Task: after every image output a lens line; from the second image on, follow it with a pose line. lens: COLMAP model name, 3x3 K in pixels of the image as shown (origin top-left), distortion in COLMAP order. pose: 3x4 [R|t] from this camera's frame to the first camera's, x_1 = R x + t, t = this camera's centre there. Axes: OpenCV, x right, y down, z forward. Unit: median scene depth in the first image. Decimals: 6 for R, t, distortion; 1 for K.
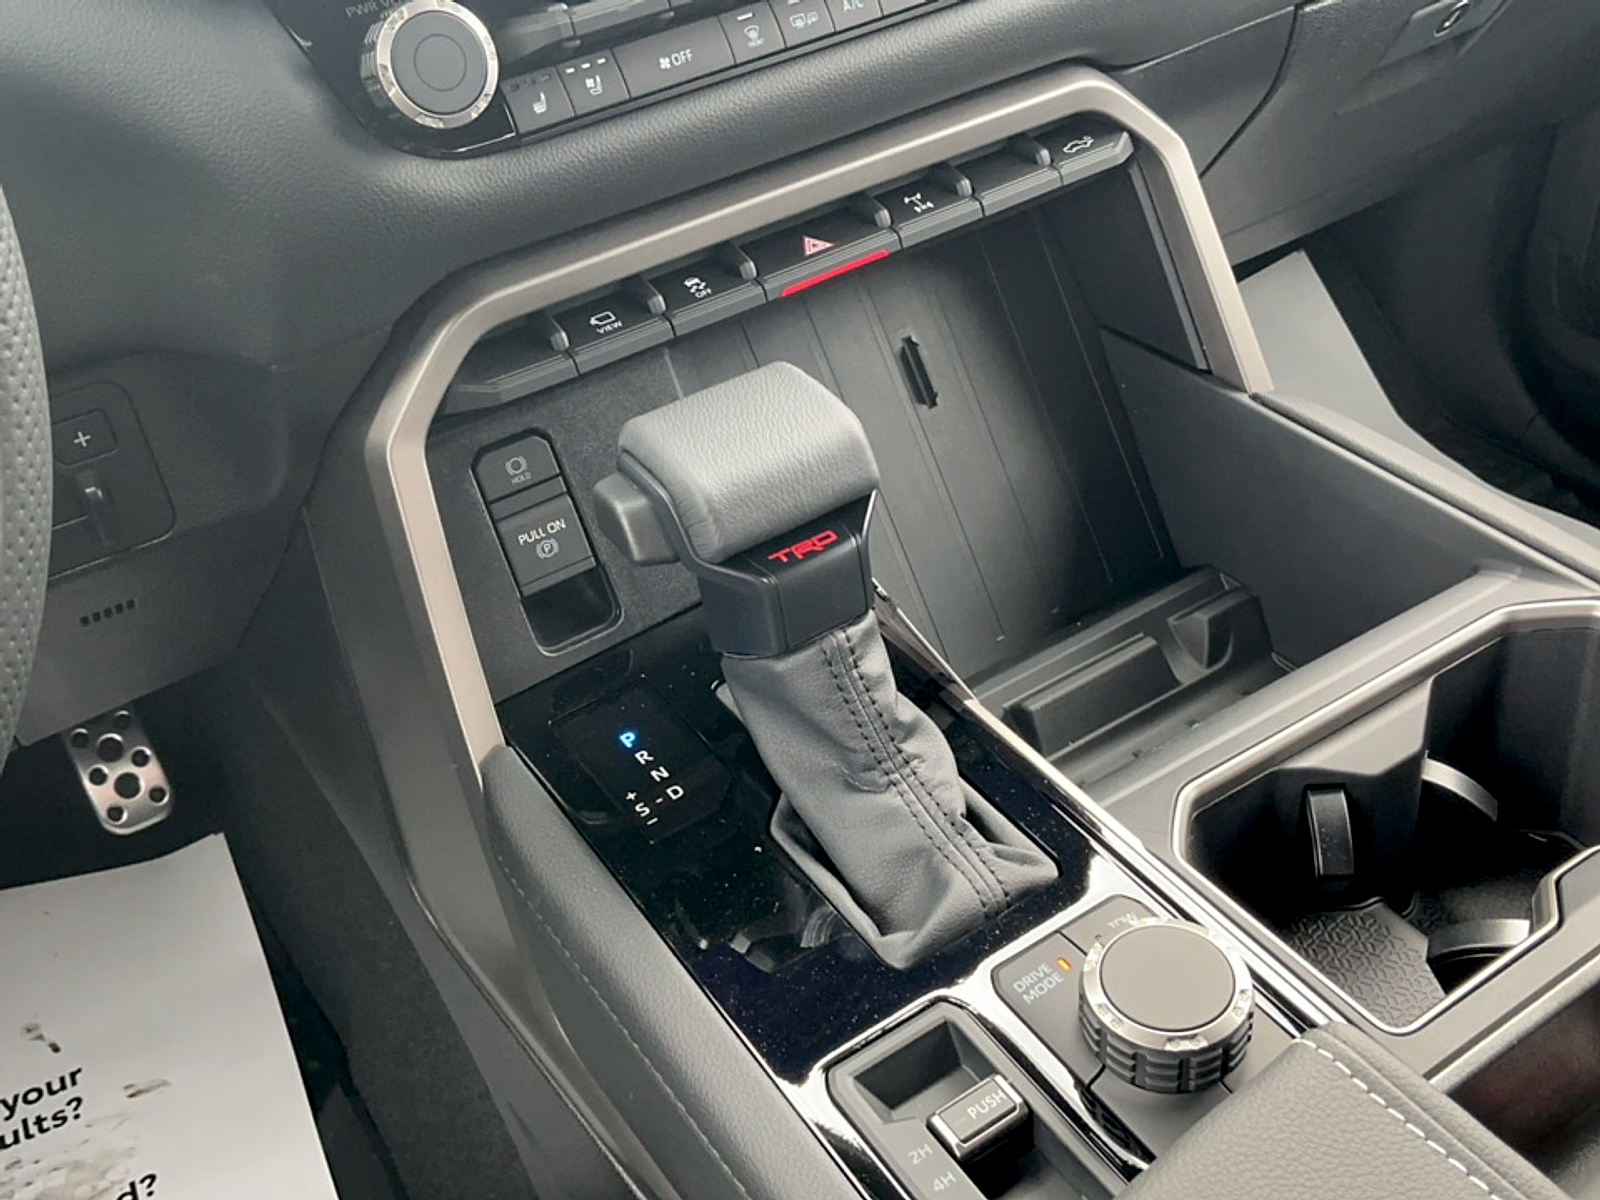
lens RADIAL K [[1726.3, 0, 800.0], [0, 1726.3, 600.0], [0, 0, 1]] dist [0.155859, -0.379684]
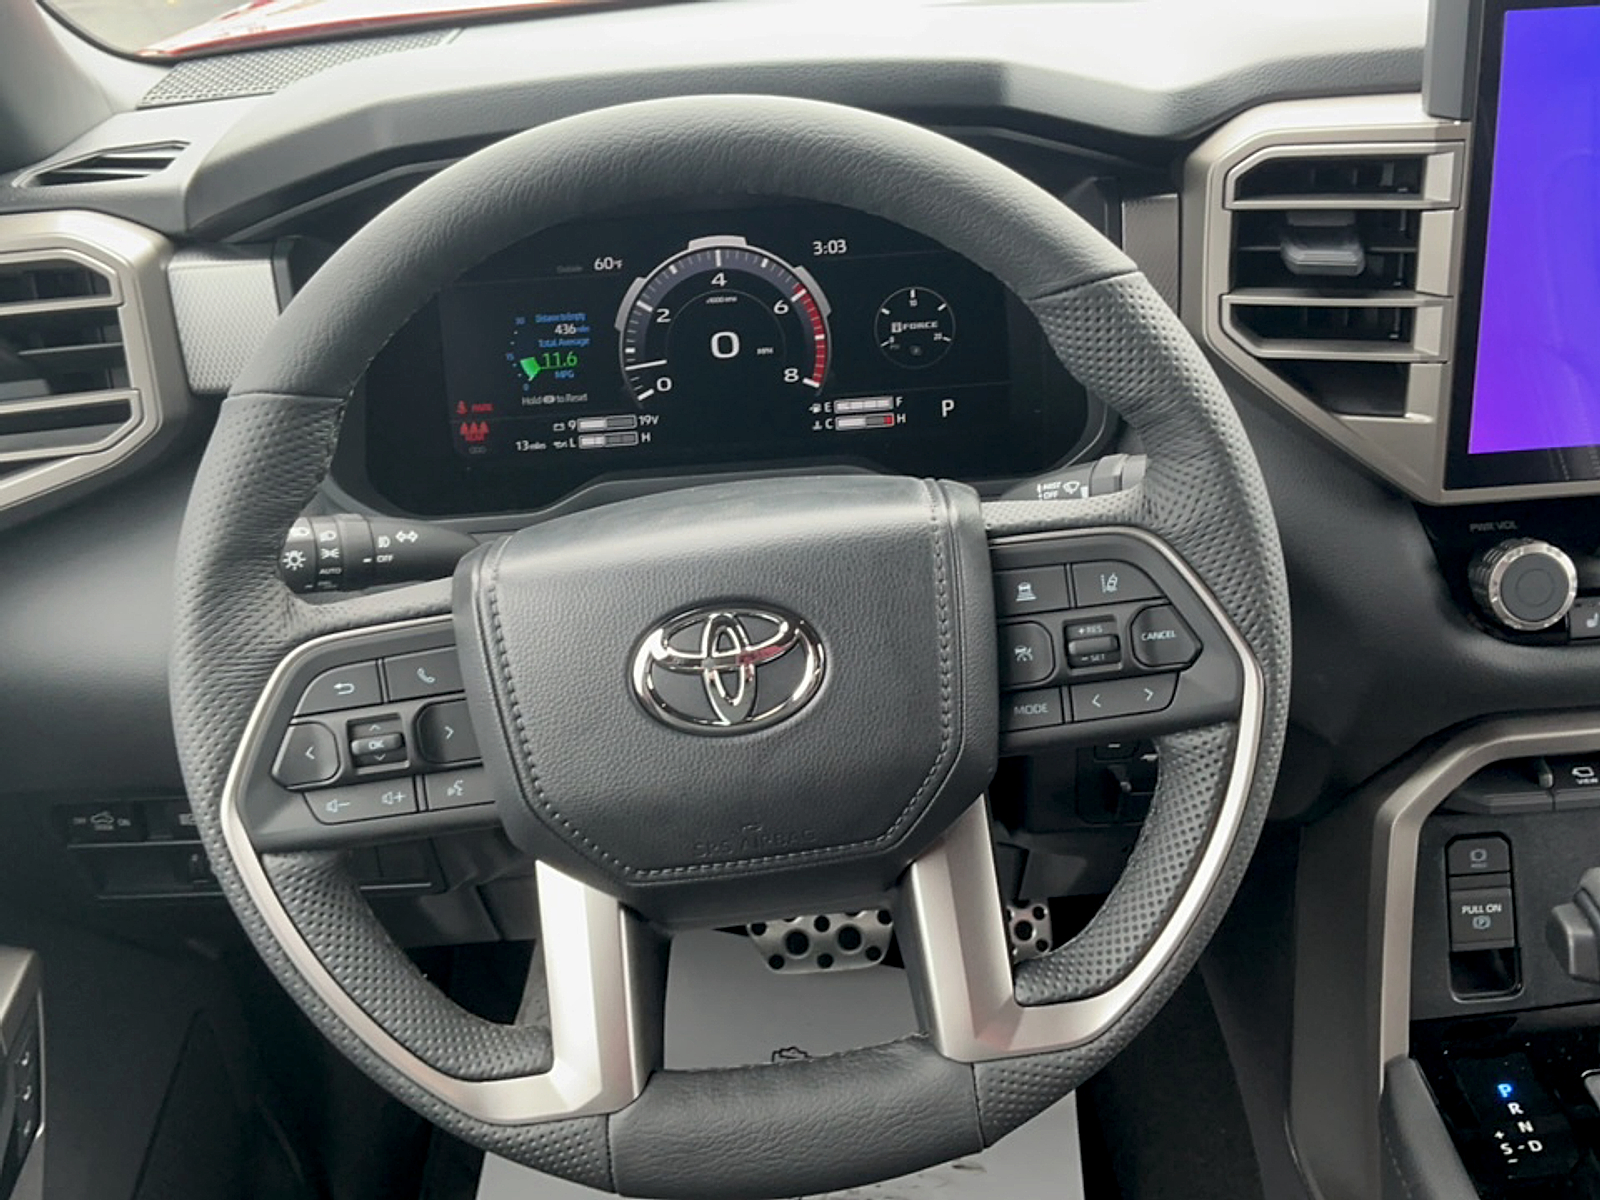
lens RADIAL K [[1678.5, 0, 805.1], [0, 1678.5, 604.5], [0, 0, 1]] dist [0.158772, -0.372915]
pose [[0.859768, 0.278211, -0.428249, -0.108457], [-0.322547, 0.945978, -0.033005, -0.053614], [0.395931, 0.166507, 0.903058, -0.432787]]
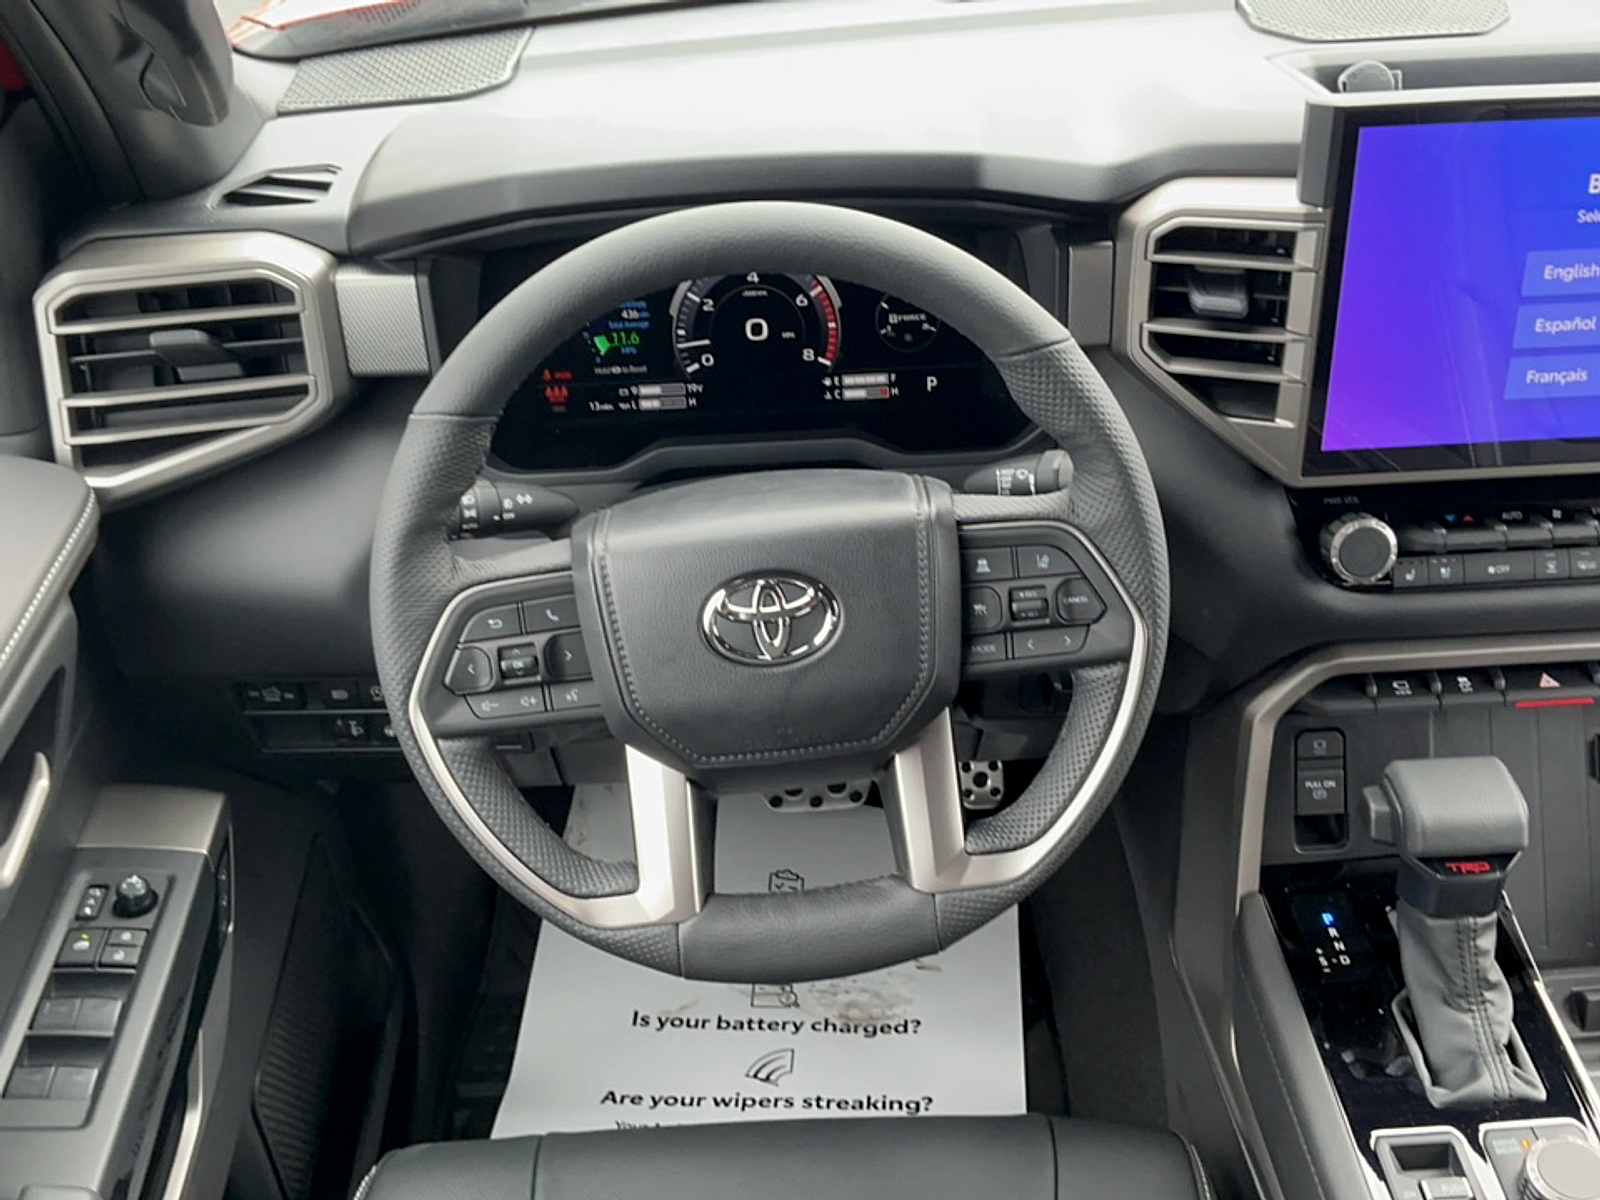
lens RADIAL K [[1646.8, 0, 811.1], [0, 1646.8, 597.0], [0, 0, 1]] dist [0.139202, -0.314678]
pose [[0.859086, 0.338485, -0.383926, -0.011348], [-0.345207, 0.936992, 0.053644, -0.138802], [0.377893, 0.086449, 0.921804, -0.804496]]
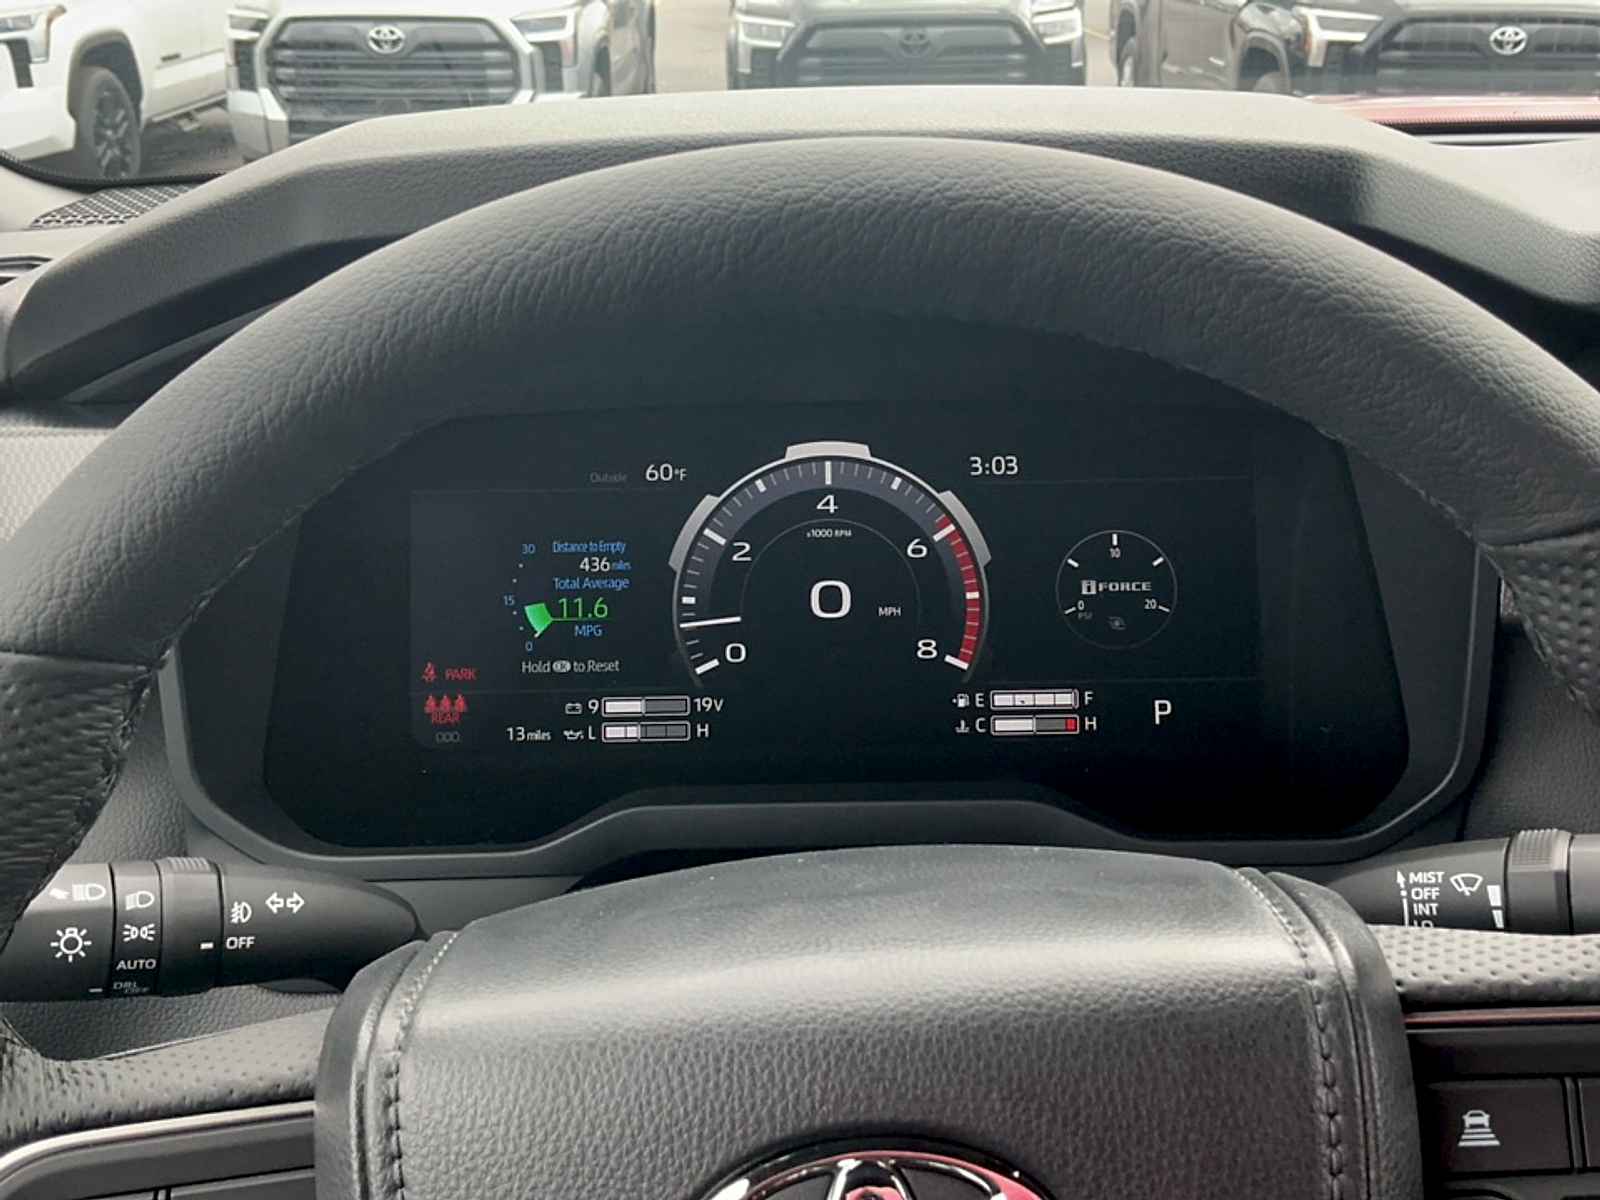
lens RADIAL K [[1726.3, 0, 800.0], [0, 1726.3, 600.0], [0, 0, 1]] dist [0.155859, -0.379684]
pose [[0.835377, 0.254957, -0.486972, -0.392607], [-0.376746, 0.910677, -0.169501, -0.117656], [0.400259, 0.325062, 0.856813, -0.030107]]
